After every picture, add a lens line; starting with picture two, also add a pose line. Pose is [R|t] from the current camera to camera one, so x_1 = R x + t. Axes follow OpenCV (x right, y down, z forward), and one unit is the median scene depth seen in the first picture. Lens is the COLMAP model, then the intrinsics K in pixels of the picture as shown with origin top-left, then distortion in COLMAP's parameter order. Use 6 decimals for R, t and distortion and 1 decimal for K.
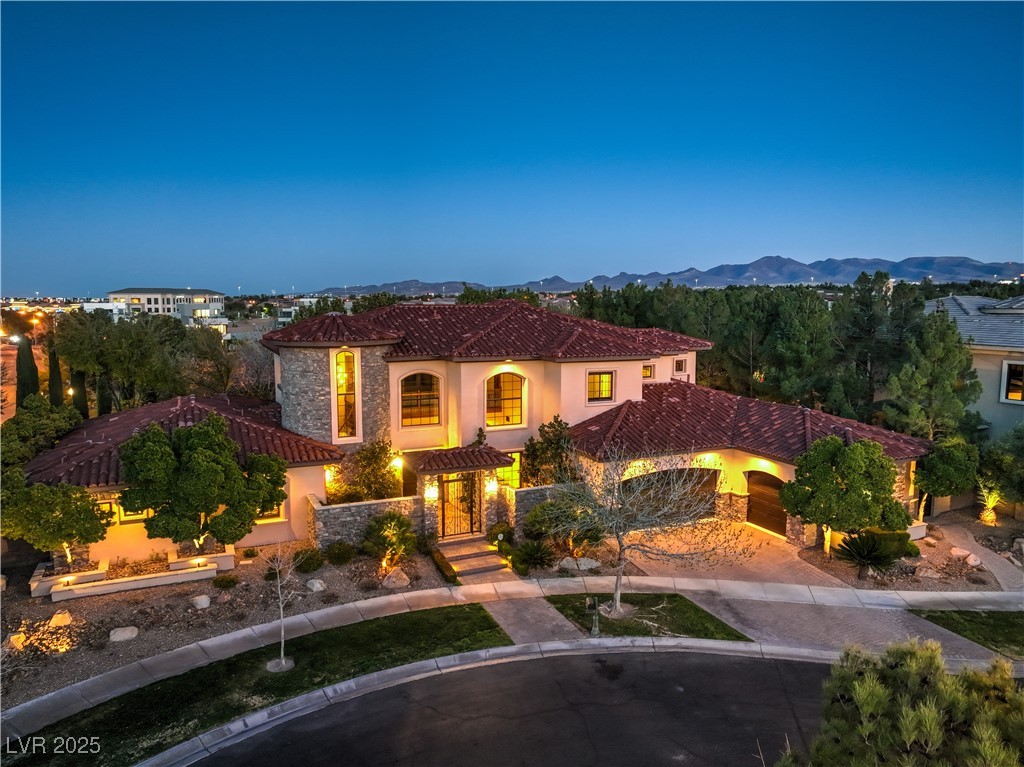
lens RADIAL K [[713.1, 0, 512.0], [0, 713.1, 383.5], [0, 0, 1]] dist [0.006046, 0.004560]
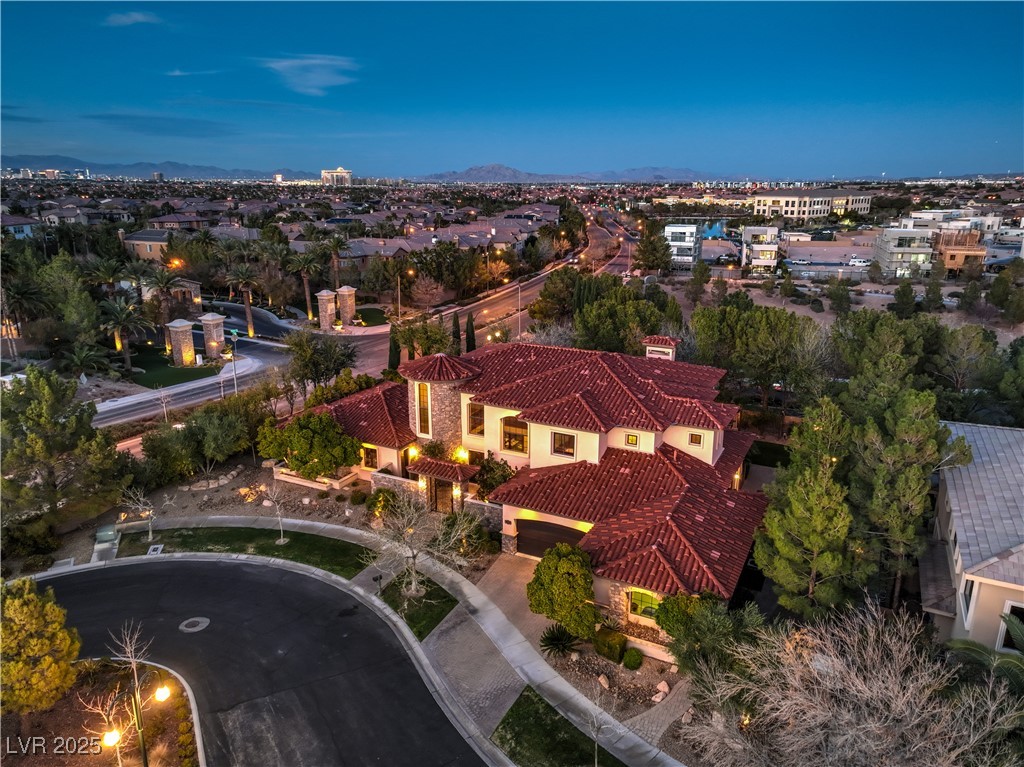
lens RADIAL K [[706.3, 0, 521.7], [0, 706.3, 383.1], [0, 0, 1]] dist [0.002448, -0.000497]
pose [[0.636276, 0.213746, -0.741260, 1.270504], [-0.095475, 0.975282, 0.199275, -0.447005], [0.765531, -0.056022, 0.640956, 0.163045]]
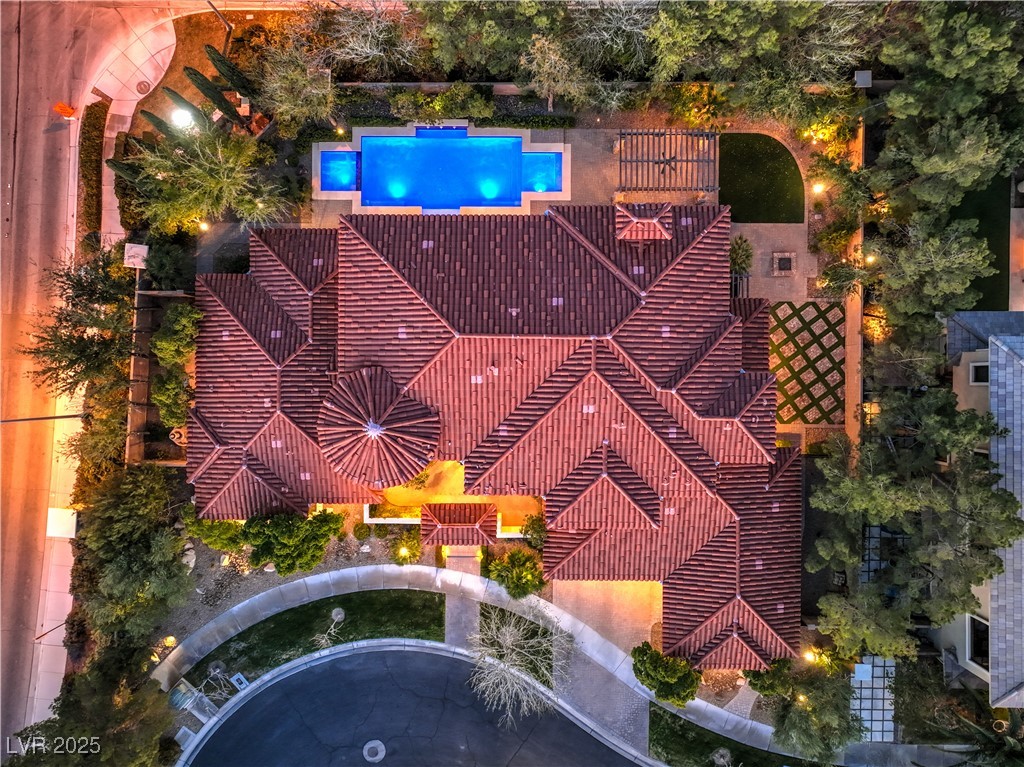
lens RADIAL K [[706.3, 0, 521.7], [0, 706.3, 383.1], [0, 0, 1]] dist [0.002448, -0.000497]
pose [[0.908032, 0.418801, -0.009192, -0.072787], [-0.042664, 0.114289, 0.992531, -1.438302], [0.416723, -0.900857, 0.121646, 1.254310]]
